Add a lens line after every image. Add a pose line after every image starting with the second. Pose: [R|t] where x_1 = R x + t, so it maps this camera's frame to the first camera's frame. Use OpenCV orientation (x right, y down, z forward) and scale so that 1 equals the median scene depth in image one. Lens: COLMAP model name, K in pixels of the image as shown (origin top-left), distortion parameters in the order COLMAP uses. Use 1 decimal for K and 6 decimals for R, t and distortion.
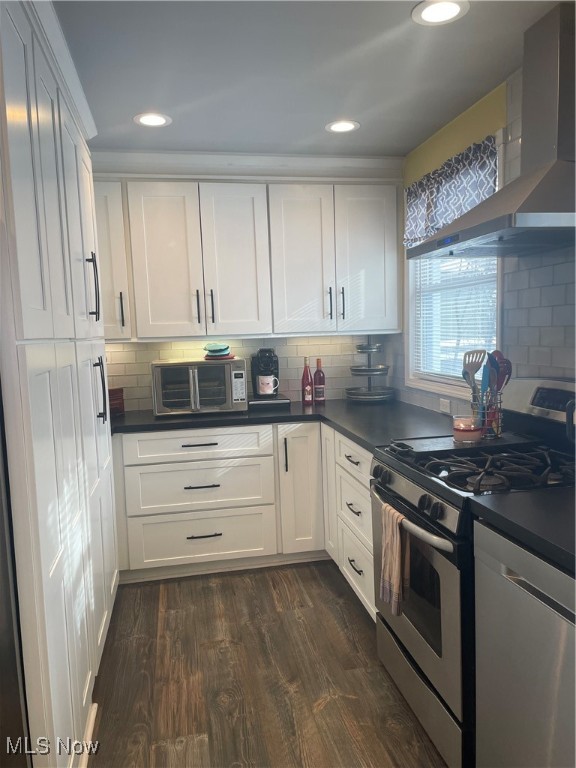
lens RADIAL K [[590.3, 0, 288.0], [0, 590.3, 384.0], [0, 0, 1]] dist [0.000544, 0.000025]
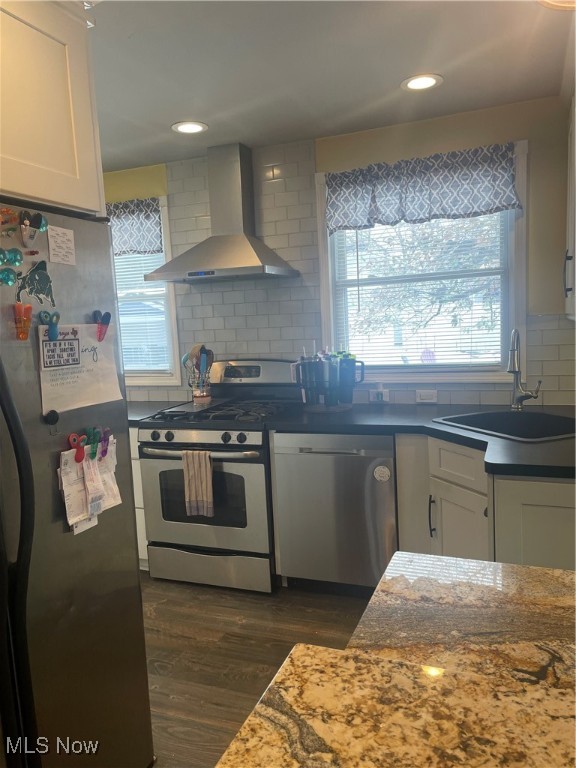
lens RADIAL K [[584.9, 0, 291.9], [0, 584.9, 380.0], [0, 0, 1]] dist [0.105179, -0.148970]
pose [[0.548131, -0.087132, 0.831841, -0.749097], [0.110110, 0.993420, 0.031502, 0.010889], [-0.829113, 0.074327, 0.554119, -0.041013]]
